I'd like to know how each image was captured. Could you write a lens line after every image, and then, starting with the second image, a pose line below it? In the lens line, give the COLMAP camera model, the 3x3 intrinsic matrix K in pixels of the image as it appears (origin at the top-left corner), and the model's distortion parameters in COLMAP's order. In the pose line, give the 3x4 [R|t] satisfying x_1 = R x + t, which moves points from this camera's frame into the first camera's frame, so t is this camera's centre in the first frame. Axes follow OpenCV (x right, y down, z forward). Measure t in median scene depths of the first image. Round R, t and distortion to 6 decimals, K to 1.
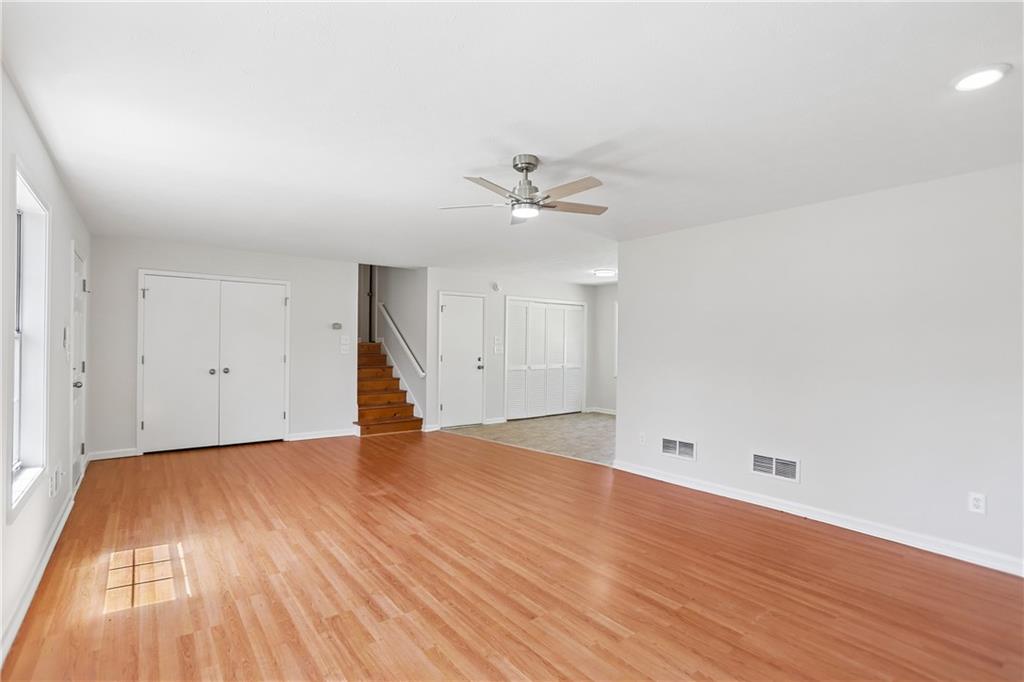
lens RADIAL K [[462.7, 0, 508.0], [0, 462.7, 344.3], [0, 0, 1]] dist [-0.083604, 0.033898]
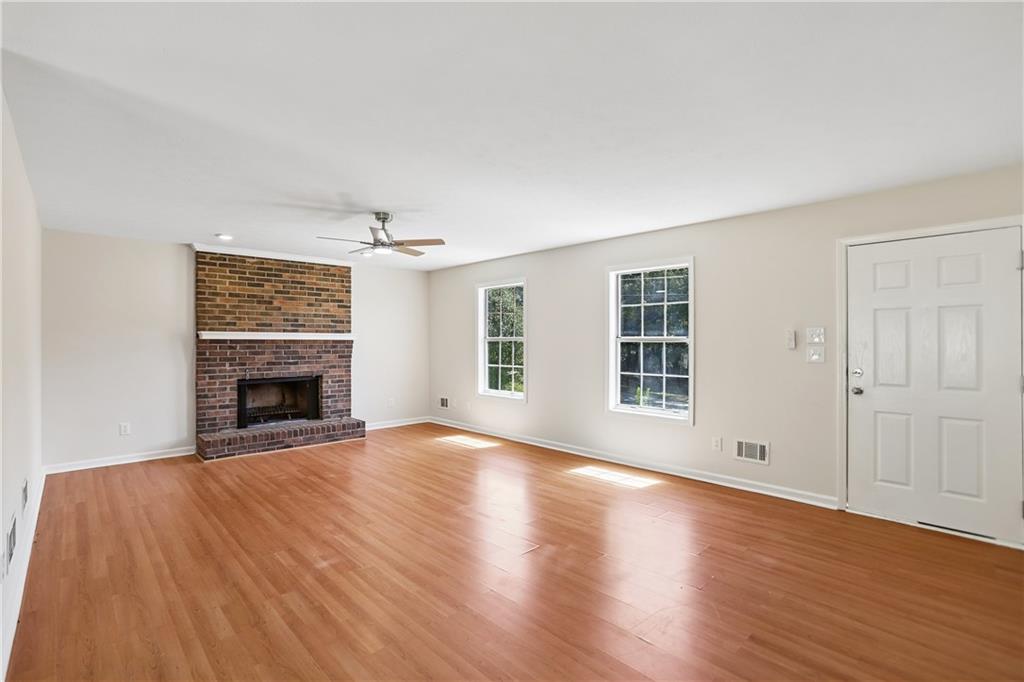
lens RADIAL K [[466.2, 0, 512.0], [0, 466.2, 341.0], [0, 0, 1]] dist [-0.069014, 0.035819]
pose [[-0.993837, -0.011969, -0.110200, -0.190521], [-0.012580, 0.999909, 0.004849, -0.011606], [0.110132, 0.006206, -0.993898, 2.273717]]
